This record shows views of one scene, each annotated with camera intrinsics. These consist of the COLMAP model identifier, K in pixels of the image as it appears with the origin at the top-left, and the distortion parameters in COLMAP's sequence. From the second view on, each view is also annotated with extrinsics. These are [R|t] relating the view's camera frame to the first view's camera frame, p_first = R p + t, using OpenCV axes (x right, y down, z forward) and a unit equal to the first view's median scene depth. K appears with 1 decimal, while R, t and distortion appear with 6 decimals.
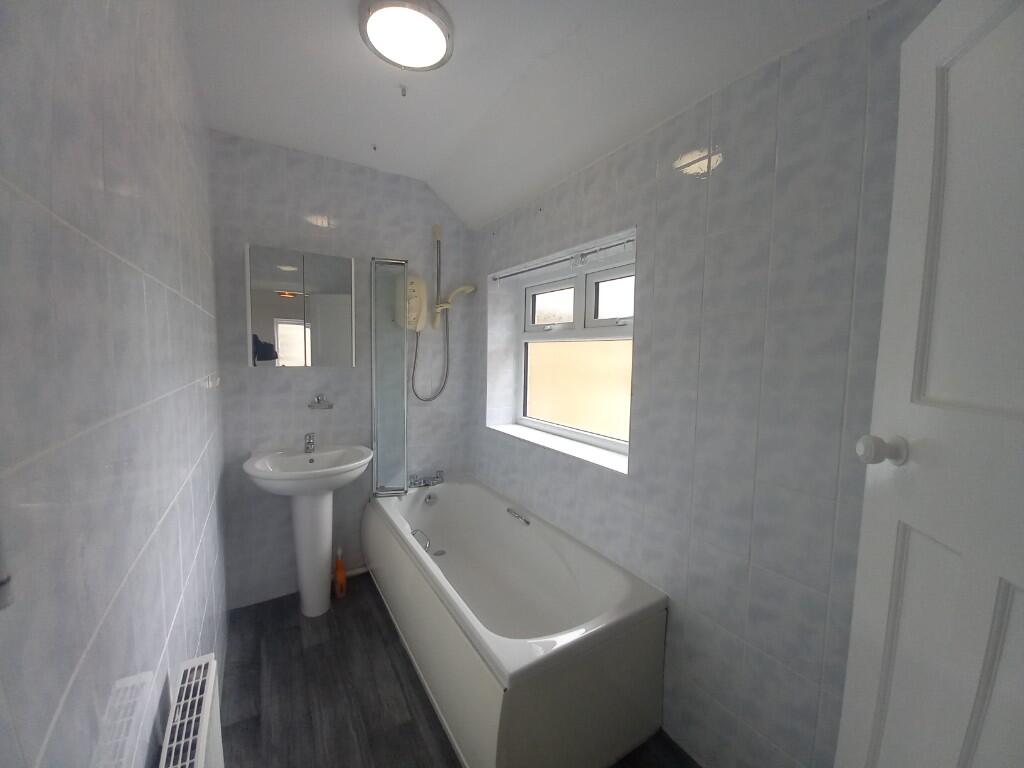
lens RADIAL K [[399.8, 0, 519.5], [0, 399.8, 384.4], [0, 0, 1]] dist [0.001422, -0.000111]
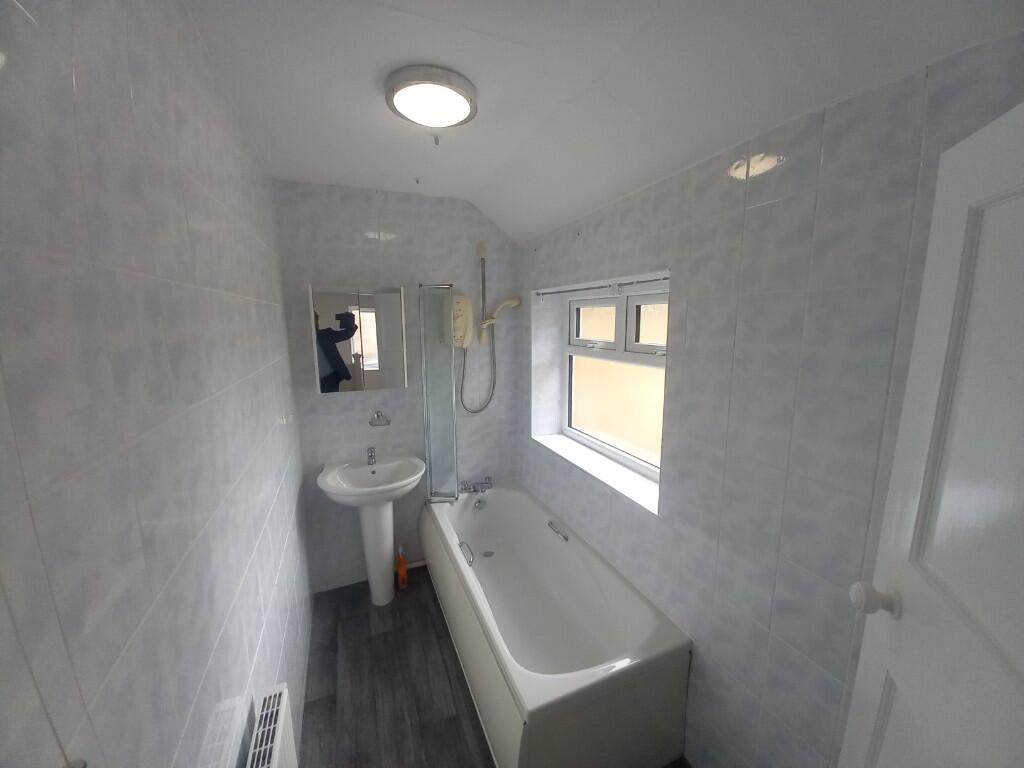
lens RADIAL K [[399.8, 0, 519.5], [0, 399.8, 384.4], [0, 0, 1]] dist [0.001422, -0.000111]
pose [[0.986930, 0.003973, -0.161101, 0.064485], [0.009649, 0.996446, 0.083685, -0.144105], [0.160861, -0.084146, 0.983384, -0.016843]]
